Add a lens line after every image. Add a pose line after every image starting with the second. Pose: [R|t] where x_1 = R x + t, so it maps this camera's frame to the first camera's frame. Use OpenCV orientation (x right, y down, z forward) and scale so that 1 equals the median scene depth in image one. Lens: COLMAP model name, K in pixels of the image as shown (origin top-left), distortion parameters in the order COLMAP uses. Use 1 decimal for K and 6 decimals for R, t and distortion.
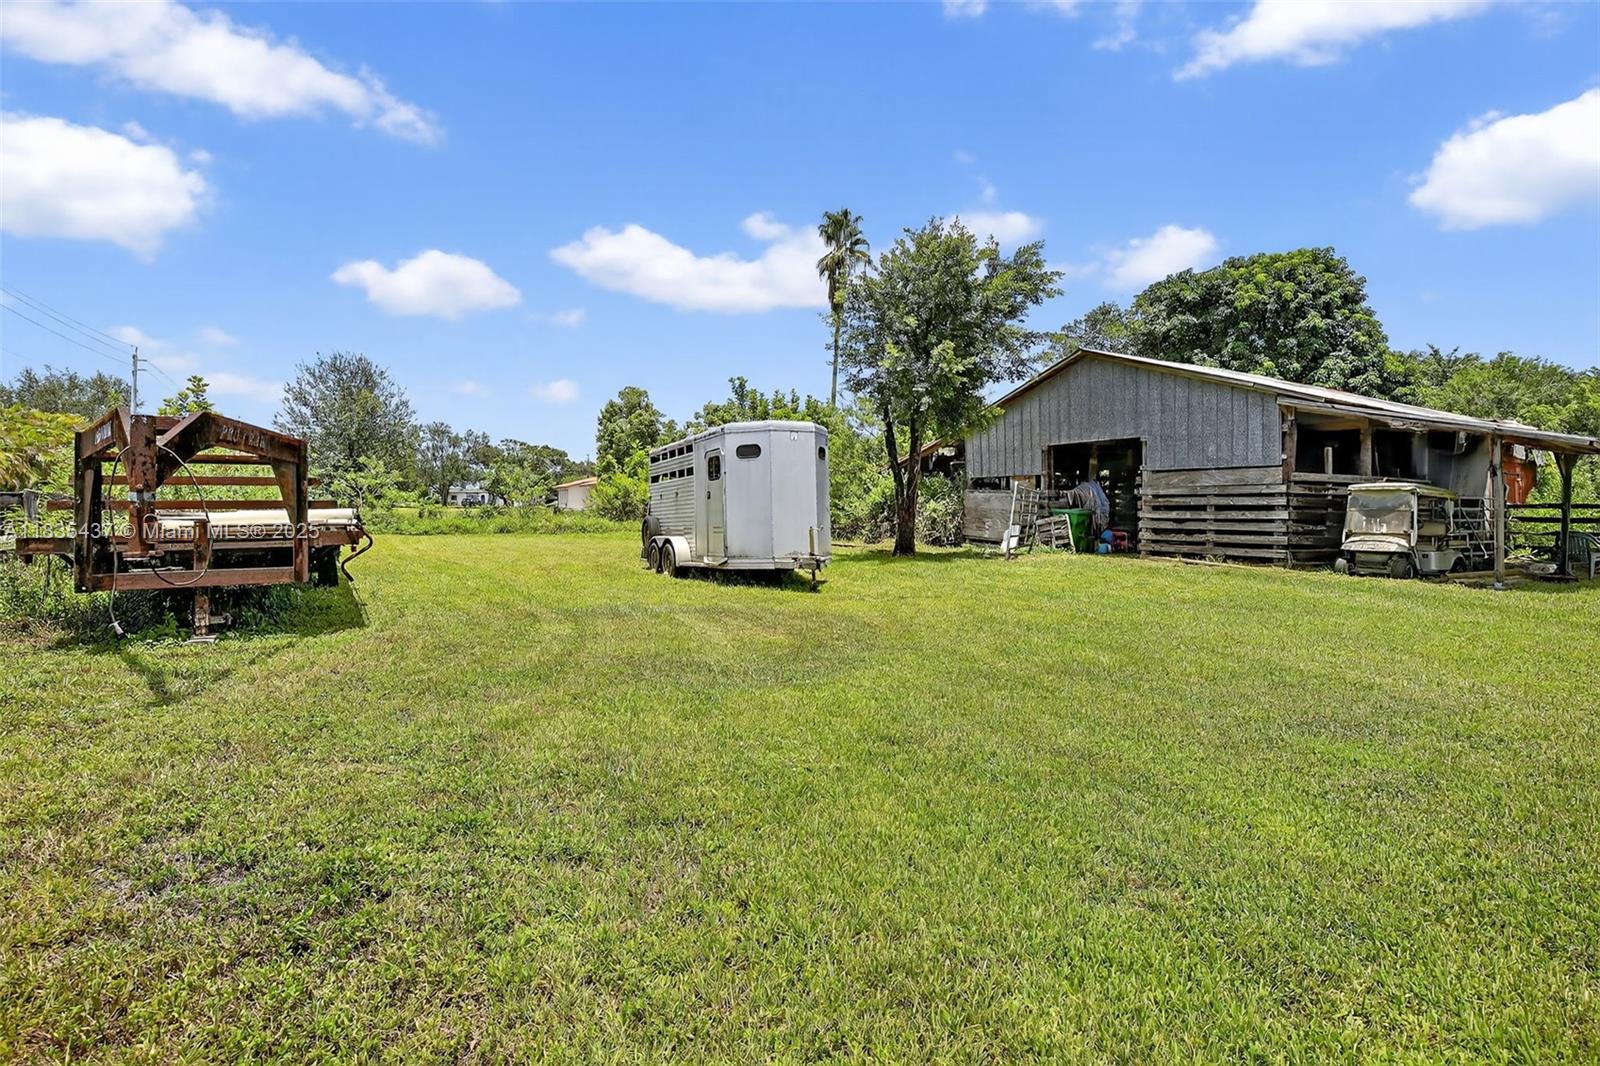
lens RADIAL K [[777.3, 0, 800.7], [0, 777.3, 480.9], [0, 0, 1]] dist [-0.029950, 0.000389]
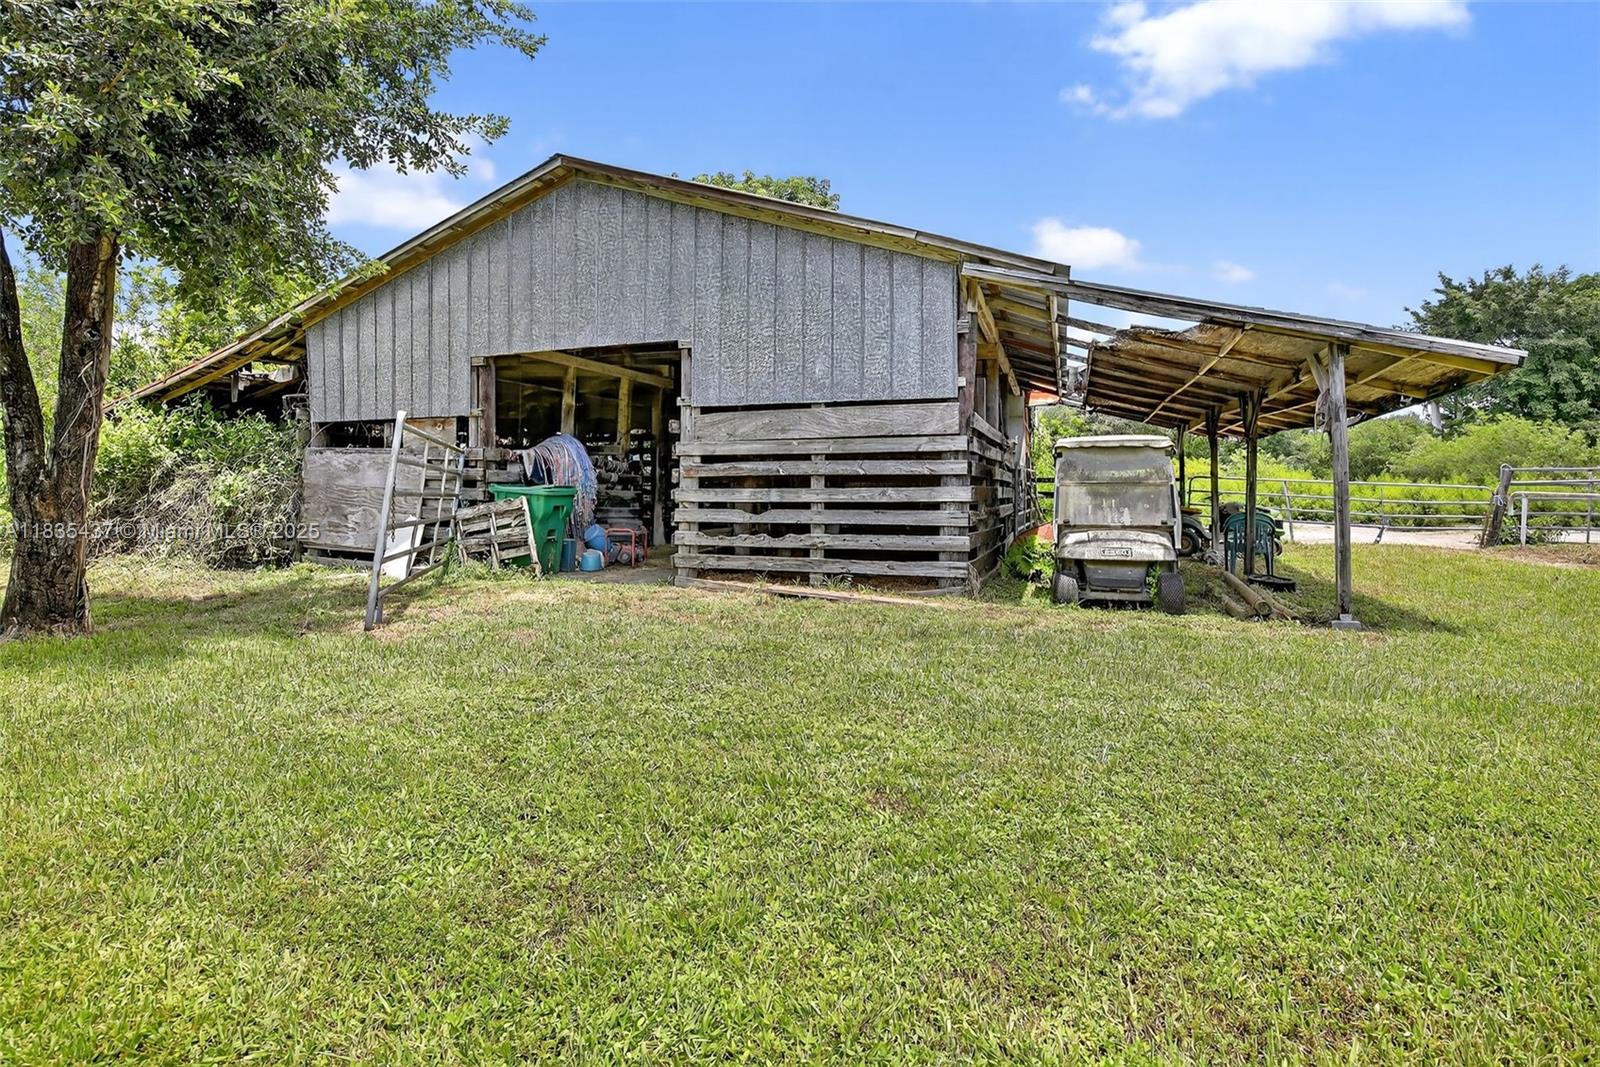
lens RADIAL K [[777.3, 0, 800.7], [0, 777.3, 481.4], [0, 0, 1]] dist [-0.029950, 0.000389]
pose [[0.758408, 0.005258, 0.651758, 0.174970], [-0.018856, 0.999726, 0.013877, 0.026058], [-0.651507, -0.022814, 0.758300, 0.571006]]
